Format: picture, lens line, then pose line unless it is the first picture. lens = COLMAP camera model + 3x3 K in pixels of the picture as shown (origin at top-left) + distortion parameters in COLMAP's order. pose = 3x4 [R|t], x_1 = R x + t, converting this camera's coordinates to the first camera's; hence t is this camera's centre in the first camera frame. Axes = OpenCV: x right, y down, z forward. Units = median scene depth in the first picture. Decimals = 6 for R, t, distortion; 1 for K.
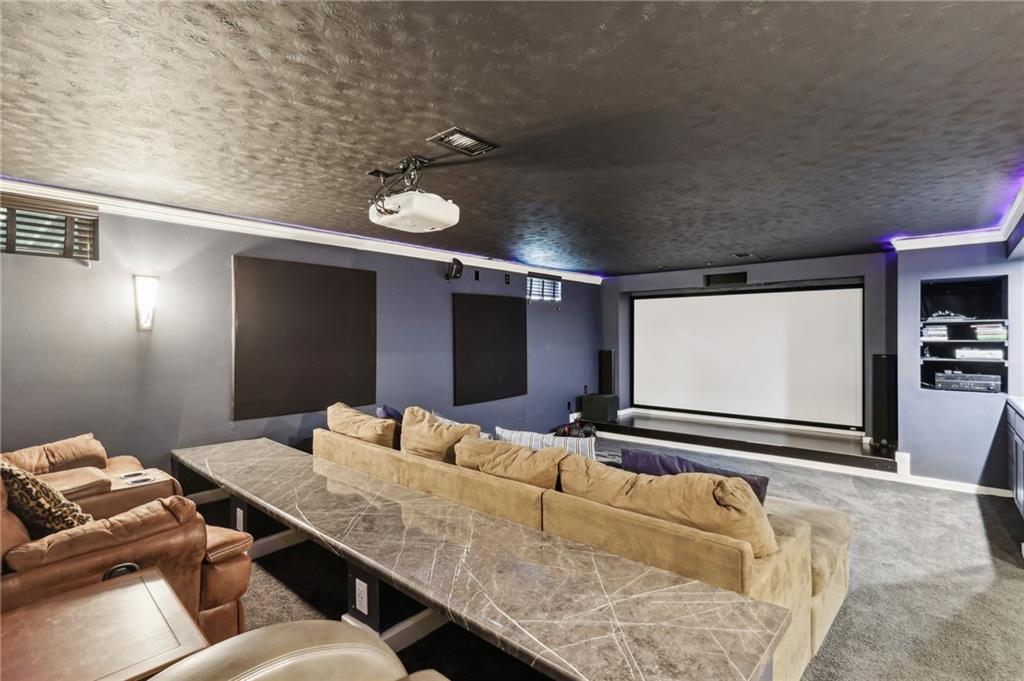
lens RADIAL K [[491.8, 0, 512.0], [0, 491.8, 340.5], [0, 0, 1]] dist [0.003984, -0.000329]
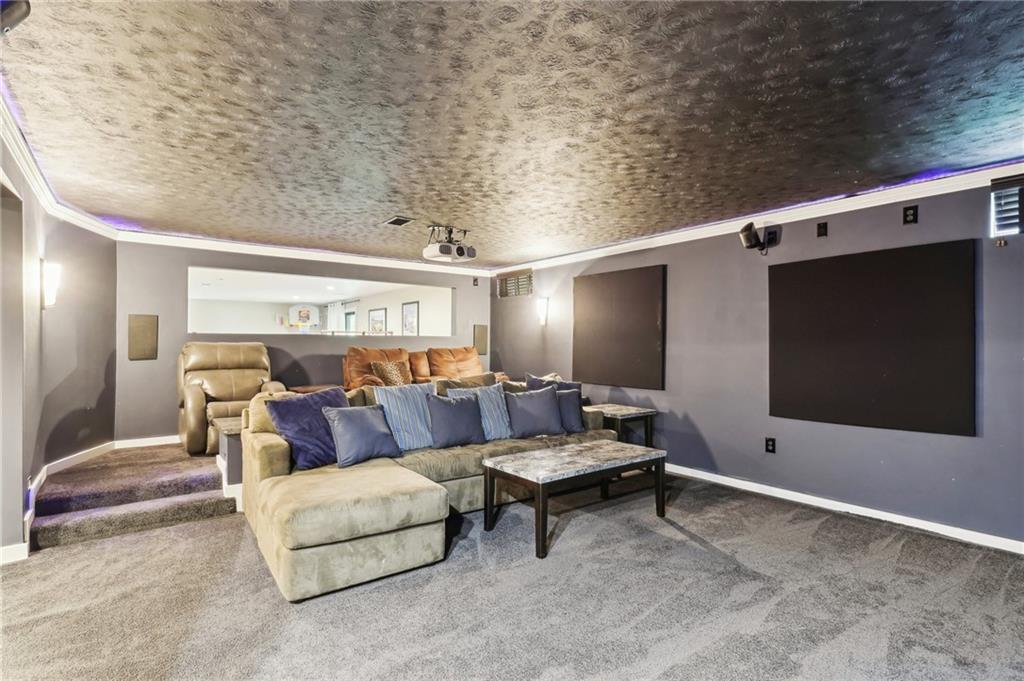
lens RADIAL K [[491.8, 0, 512.0], [0, 491.8, 340.5], [0, 0, 1]] dist [0.003984, -0.000329]
pose [[-0.189721, -0.002622, -0.981835, 0.824411], [-0.007259, 0.999973, -0.001267, 0.028053], [0.981811, 0.006887, -0.189735, 0.879183]]
